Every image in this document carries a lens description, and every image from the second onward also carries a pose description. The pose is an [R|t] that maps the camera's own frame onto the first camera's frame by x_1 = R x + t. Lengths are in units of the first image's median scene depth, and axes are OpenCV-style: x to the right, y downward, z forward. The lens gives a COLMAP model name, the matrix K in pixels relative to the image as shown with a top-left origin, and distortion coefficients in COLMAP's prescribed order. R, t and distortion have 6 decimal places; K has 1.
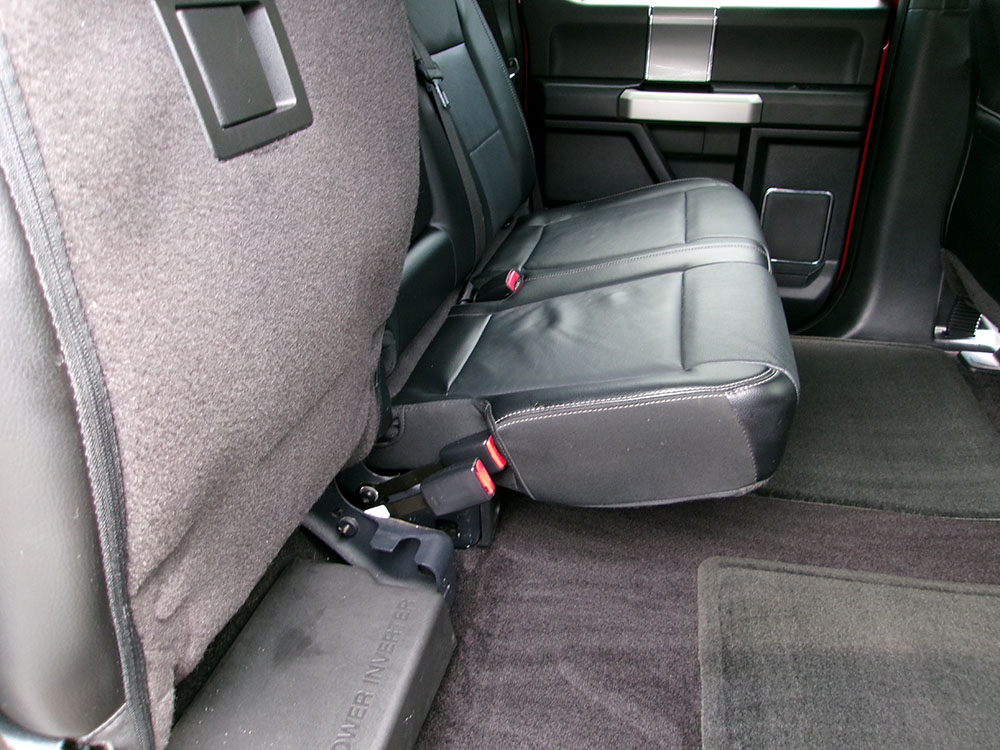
lens RADIAL K [[774.6, 0, 506.9], [0, 774.6, 374.0], [0, 0, 1]] dist [-0.002999, 0.015900]
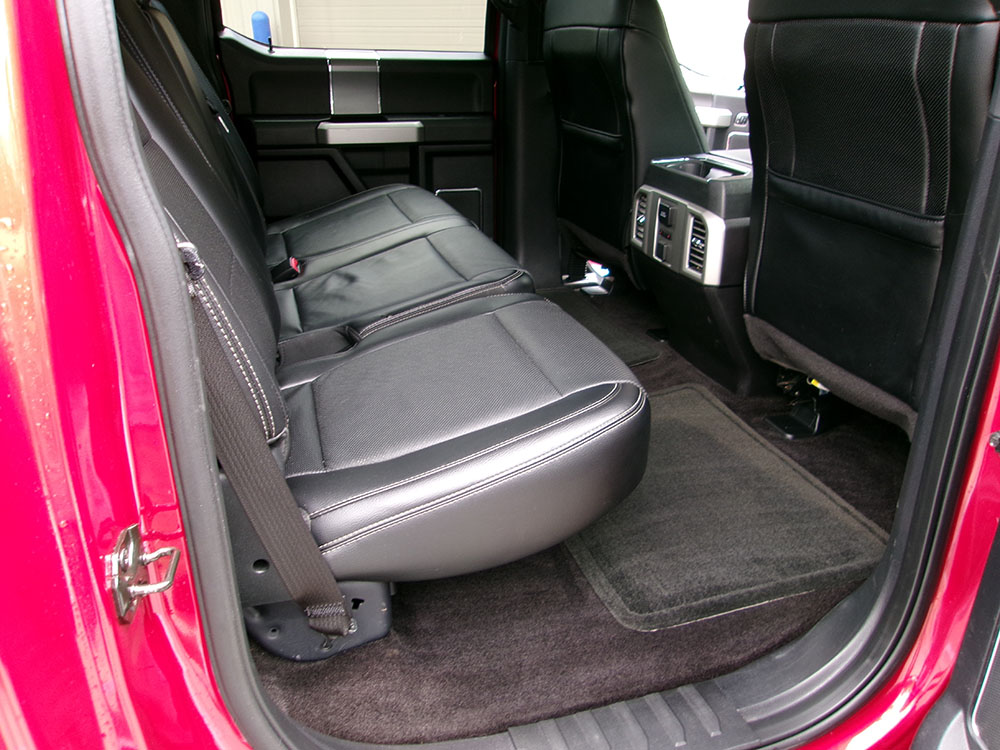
lens RADIAL K [[774.6, 0, 506.9], [0, 774.6, 374.0], [0, 0, 1]] dist [-0.002999, 0.015900]
pose [[0.870187, -0.188384, 0.455287, -0.242289], [0.212770, 0.977099, -0.002373, 0.107407], [-0.444414, 0.098937, 0.890342, -0.232923]]
